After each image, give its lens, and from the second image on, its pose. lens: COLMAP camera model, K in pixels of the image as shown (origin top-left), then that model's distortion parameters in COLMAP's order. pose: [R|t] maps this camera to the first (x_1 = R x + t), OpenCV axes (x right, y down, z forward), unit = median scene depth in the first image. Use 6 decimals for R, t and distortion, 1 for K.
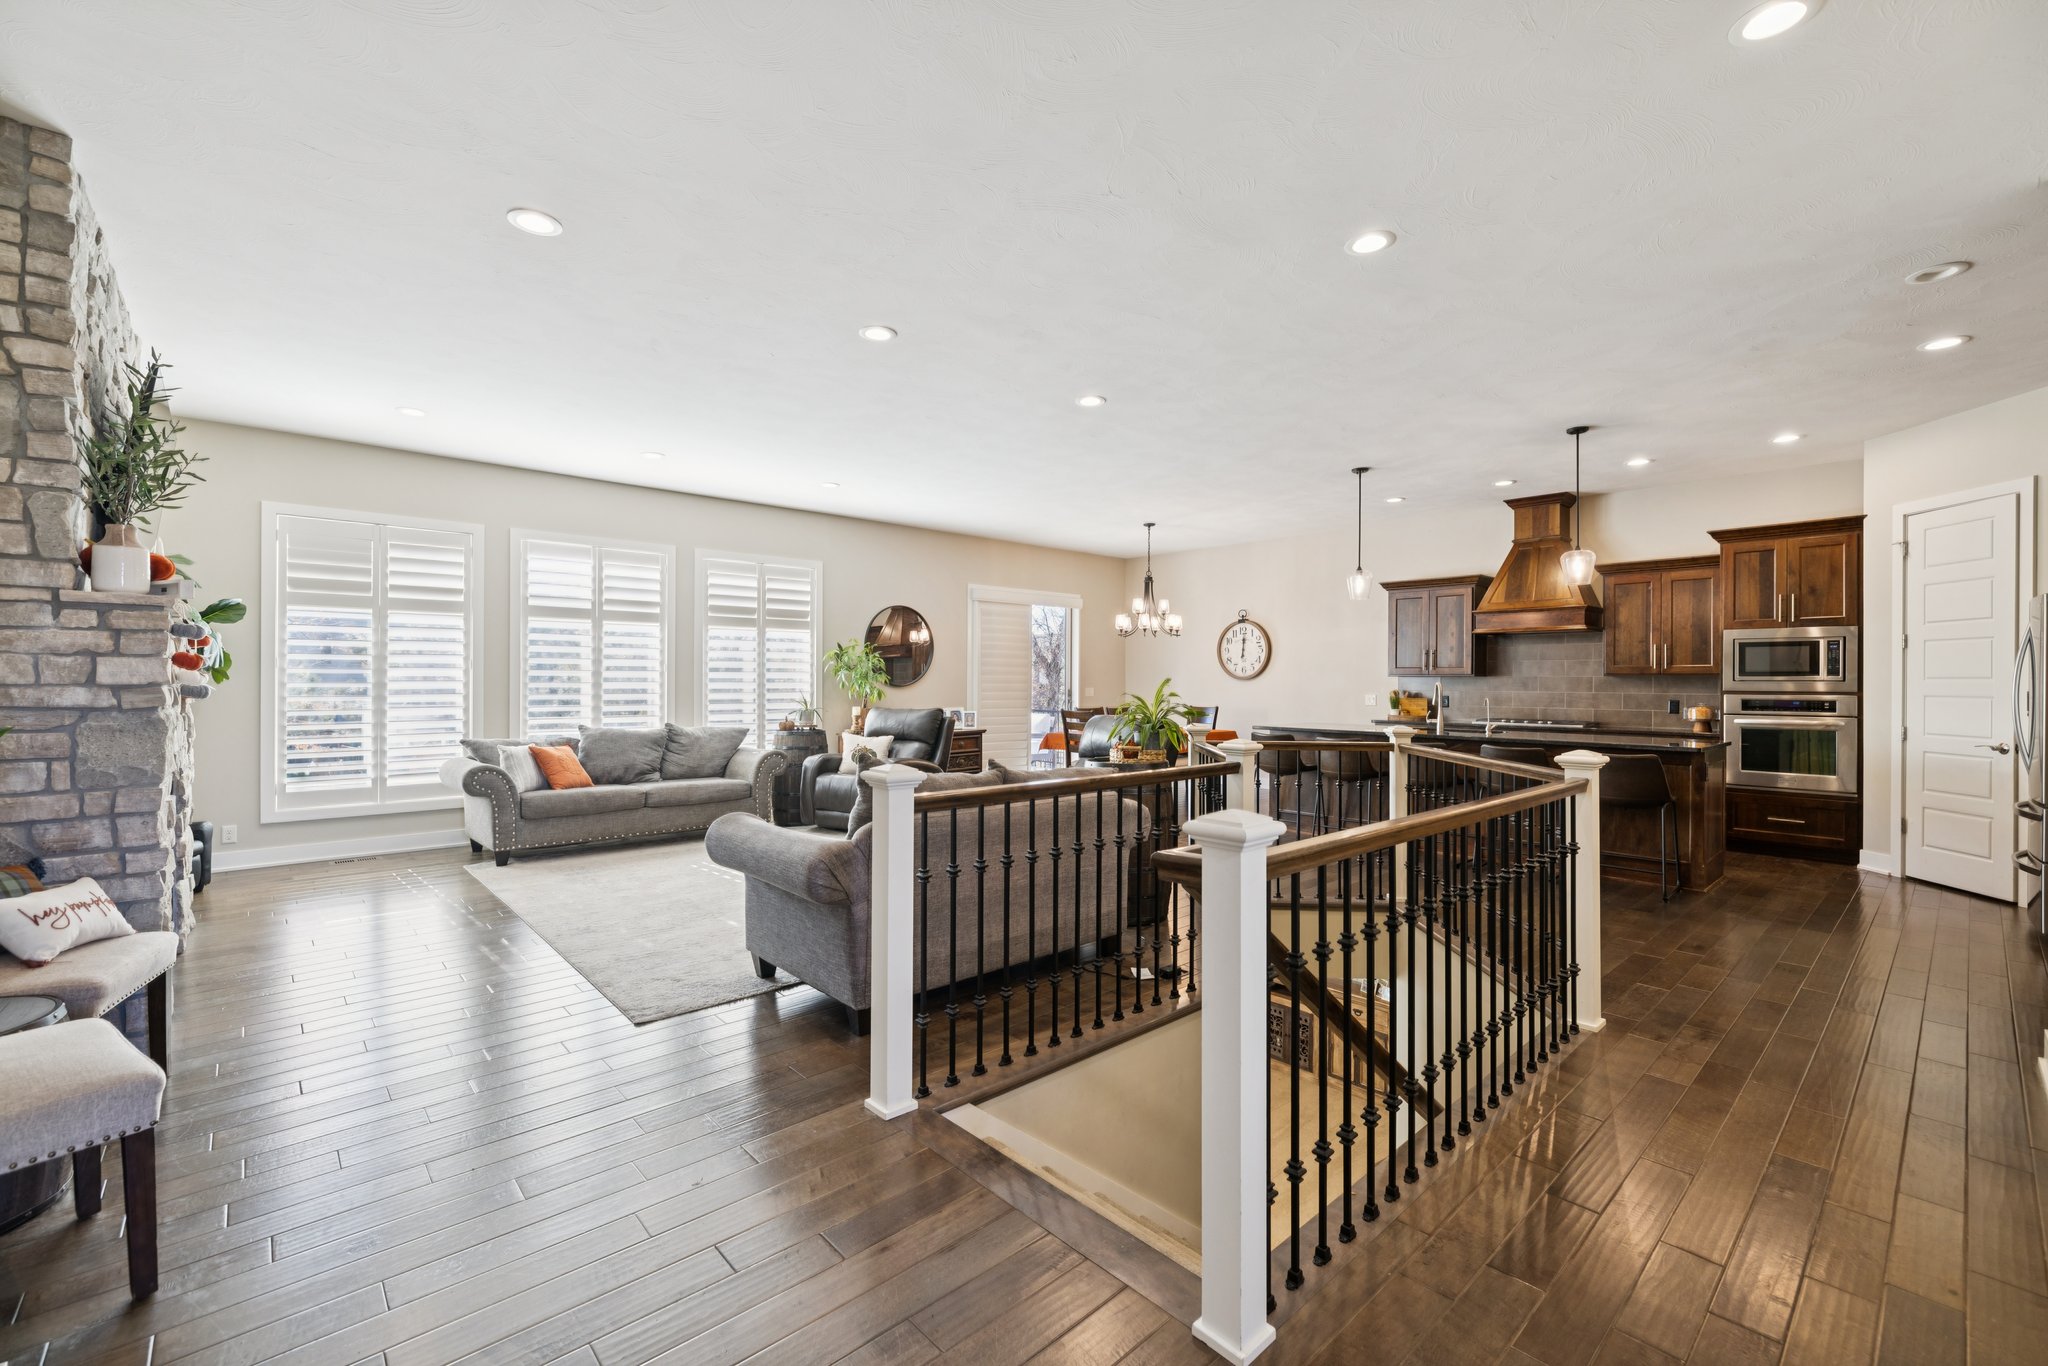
lens RADIAL K [[856.9, 0, 1030.1], [0, 856.9, 680.0], [0, 0, 1]] dist [-0.003735, 0.000007]
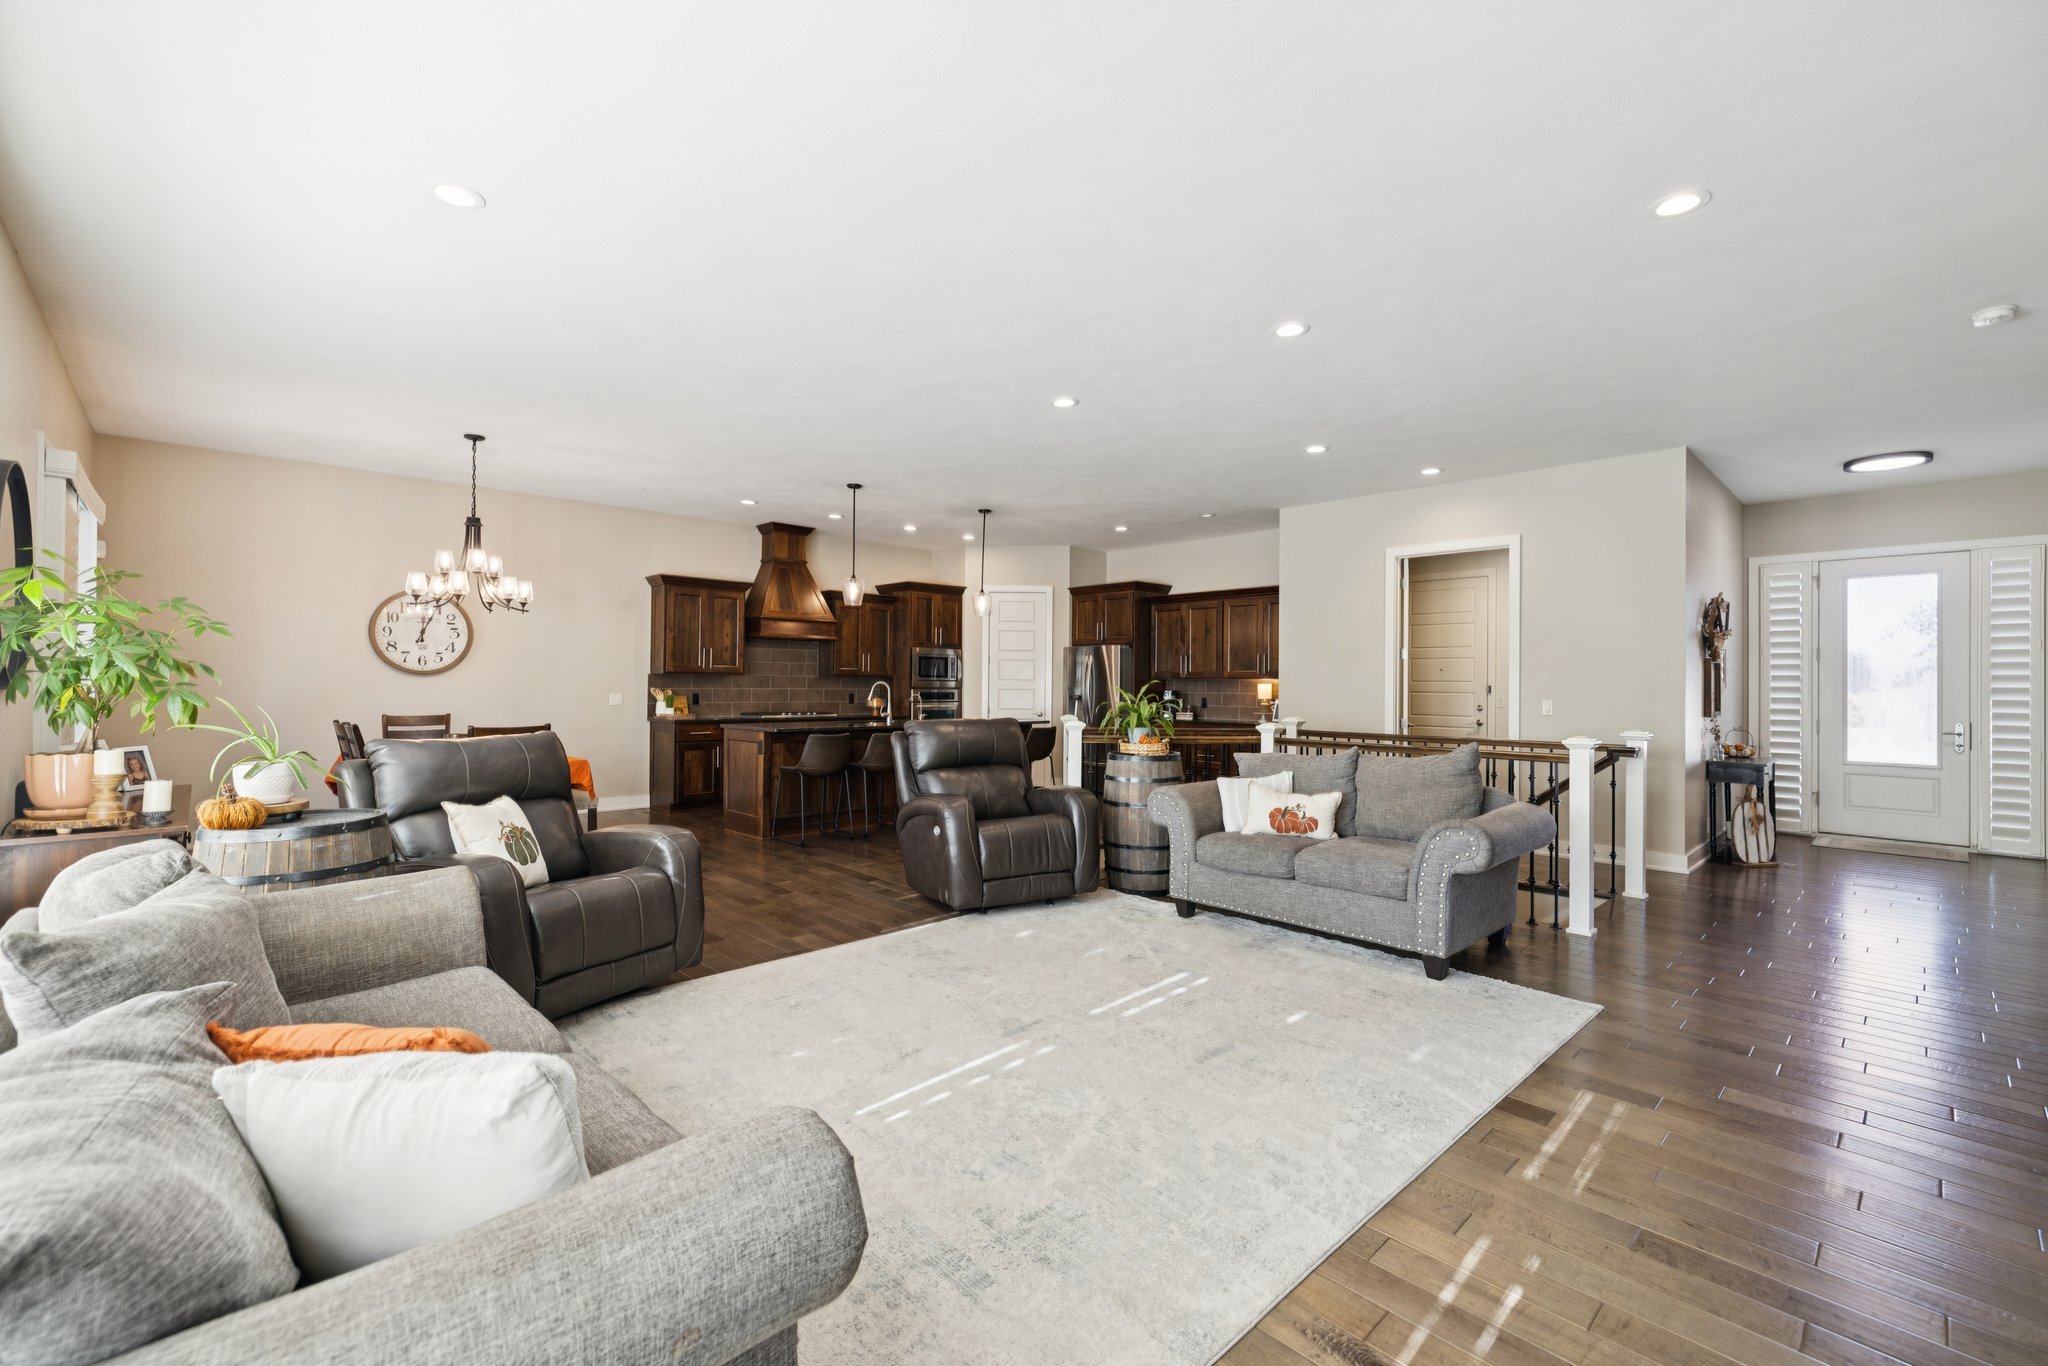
lens RADIAL K [[856.9, 0, 1026.8], [0, 856.9, 679.8], [0, 0, 1]] dist [-0.003735, 0.000007]
pose [[-0.036314, 0.002112, 0.999338, -0.778881], [-0.006178, 0.999978, -0.002338, 0.002665], [-0.999321, -0.006258, -0.036300, 0.897815]]
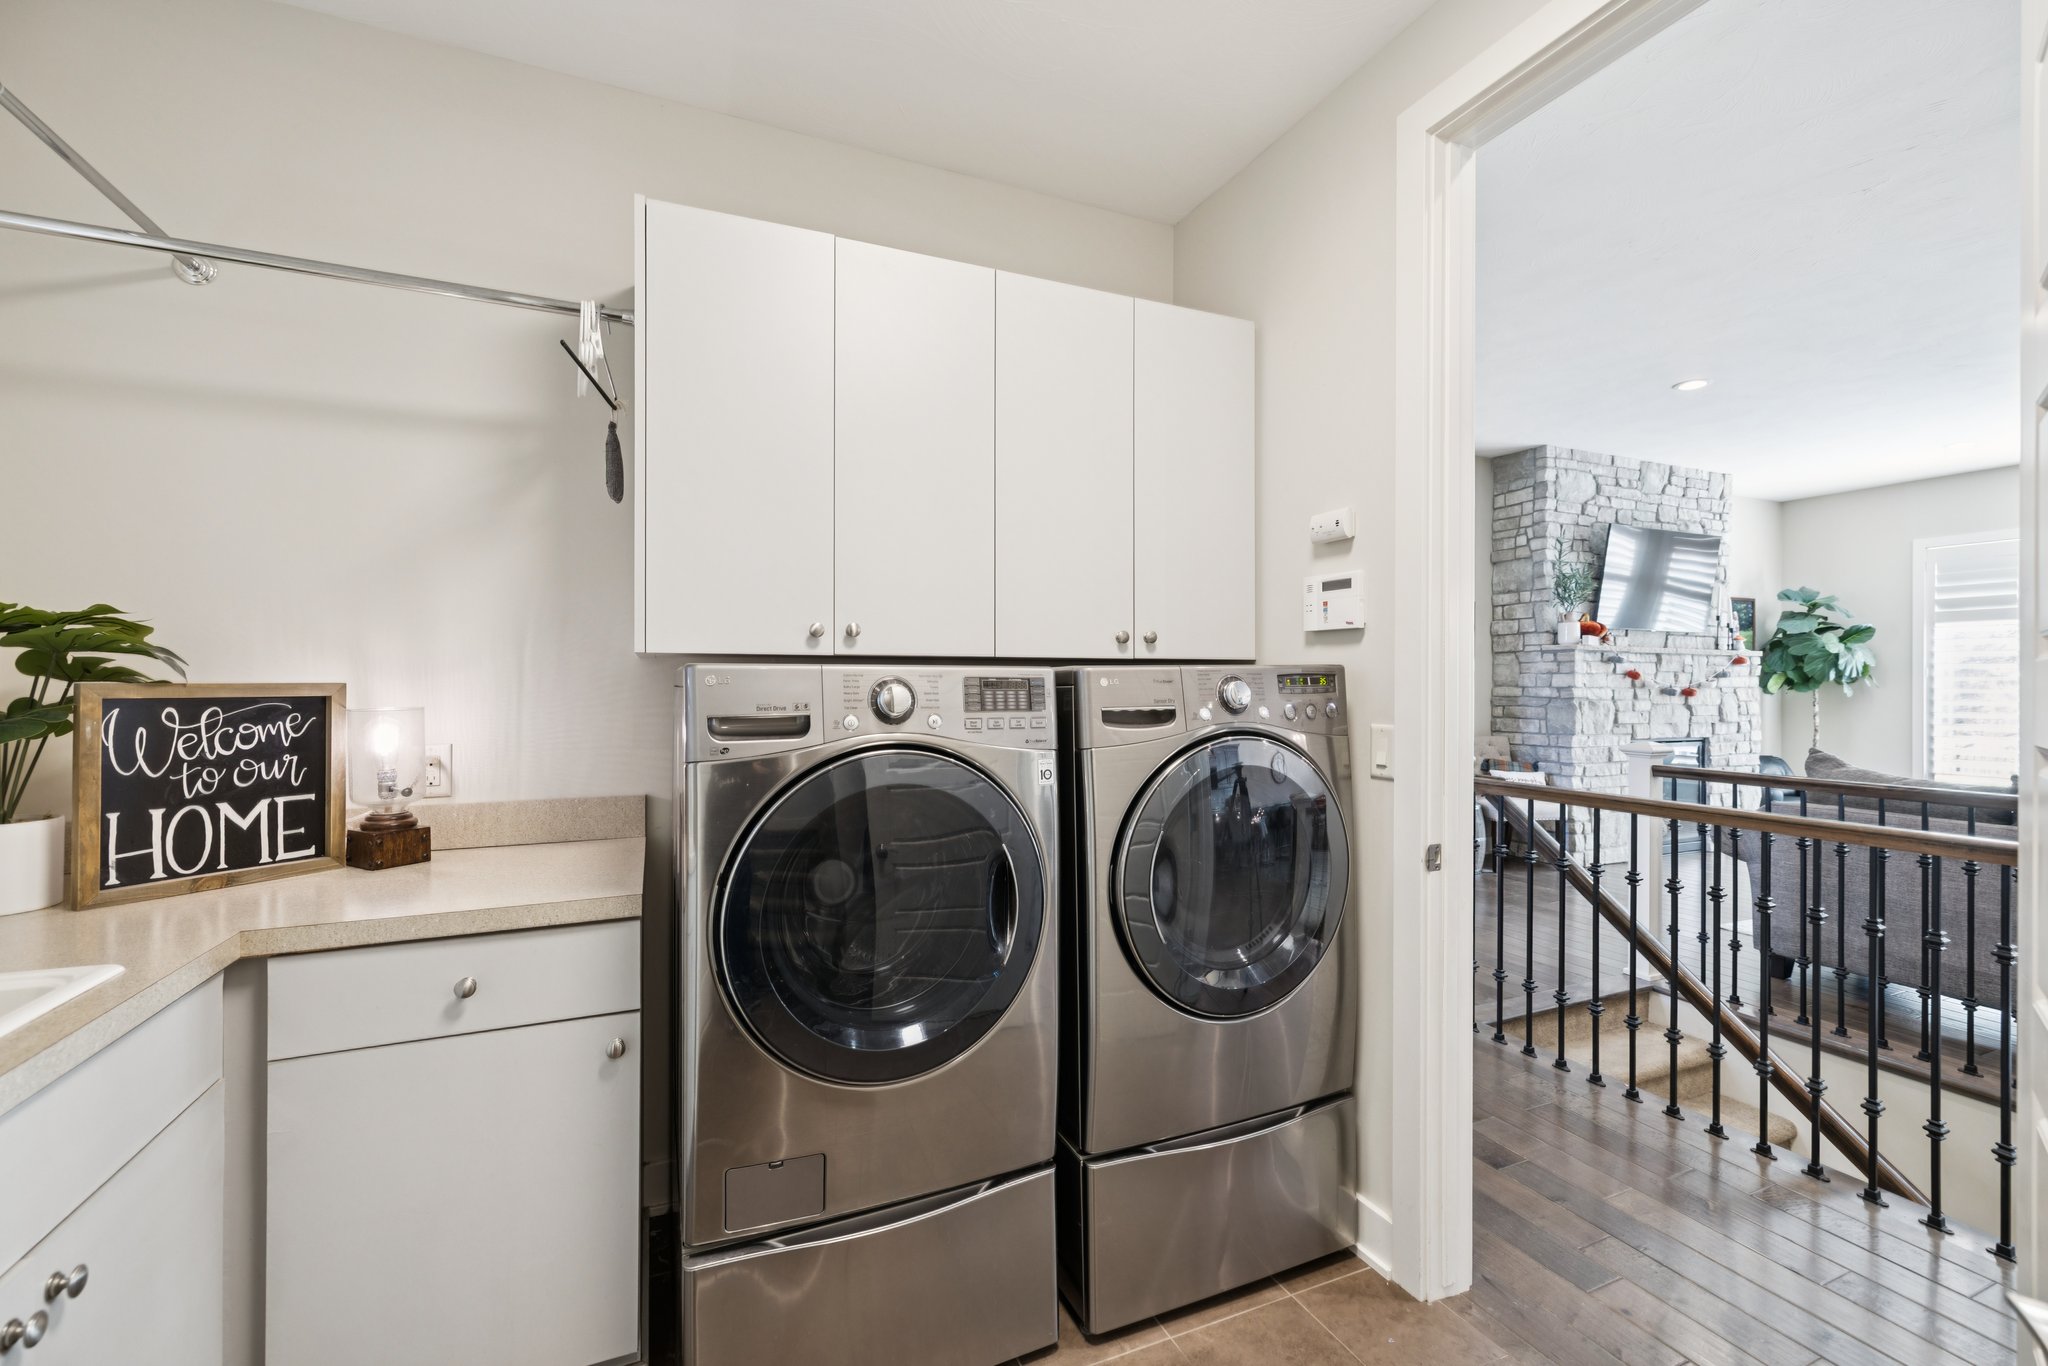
lens RADIAL K [[856.9, 0, 1026.0], [0, 856.9, 686.1], [0, 0, 1]] dist [-0.003735, 0.000007]
pose [[-0.322654, -0.004553, -0.946506, 0.943475], [-0.002769, 0.999989, -0.003867, 0.010167], [0.946513, 0.001373, -0.322663, 0.274221]]
